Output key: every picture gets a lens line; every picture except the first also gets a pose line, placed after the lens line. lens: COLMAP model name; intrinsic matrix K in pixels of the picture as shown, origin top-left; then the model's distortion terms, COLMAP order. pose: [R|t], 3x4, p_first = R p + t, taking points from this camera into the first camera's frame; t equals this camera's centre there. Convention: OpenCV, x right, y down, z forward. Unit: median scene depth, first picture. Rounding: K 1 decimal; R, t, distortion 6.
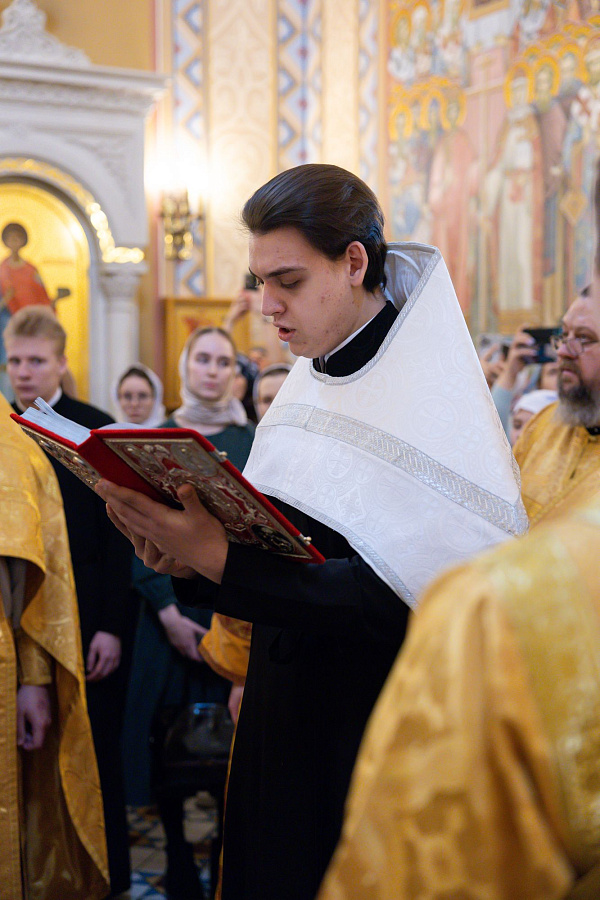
lens RADIAL K [[1398.0, 0, 291.1], [0, 1398.0, 469.0], [0, 0, 1]] dist [0.016447, 0.000000]
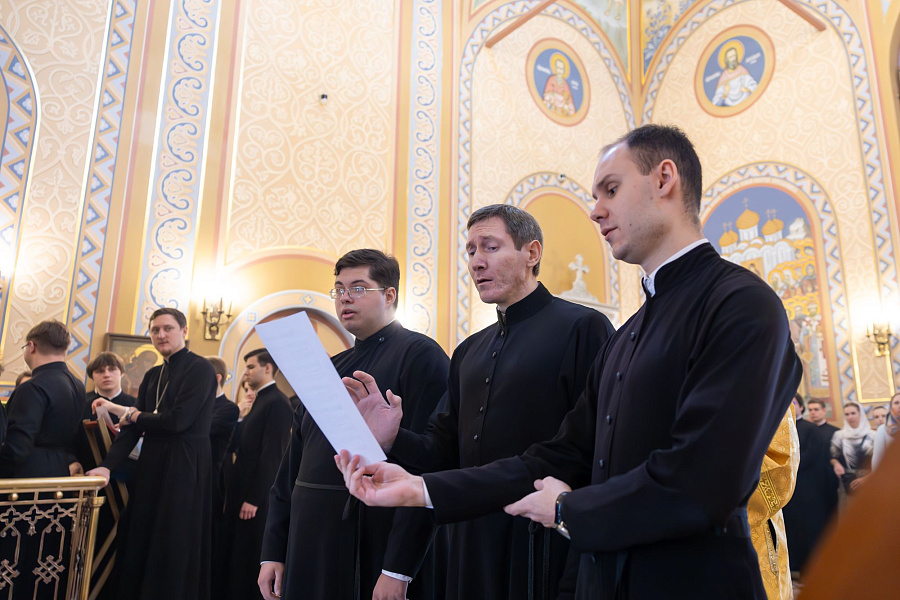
lens RADIAL K [[706.3, 0, 498.7], [0, 706.3, 278.4], [0, 0, 1]] dist [-0.001997, 0.004724]
pose [[0.982465, 0.040503, 0.181997, -0.583018], [0.017578, 0.951651, -0.306677, 0.077094], [-0.185619, 0.304498, 0.934252, -0.235599]]
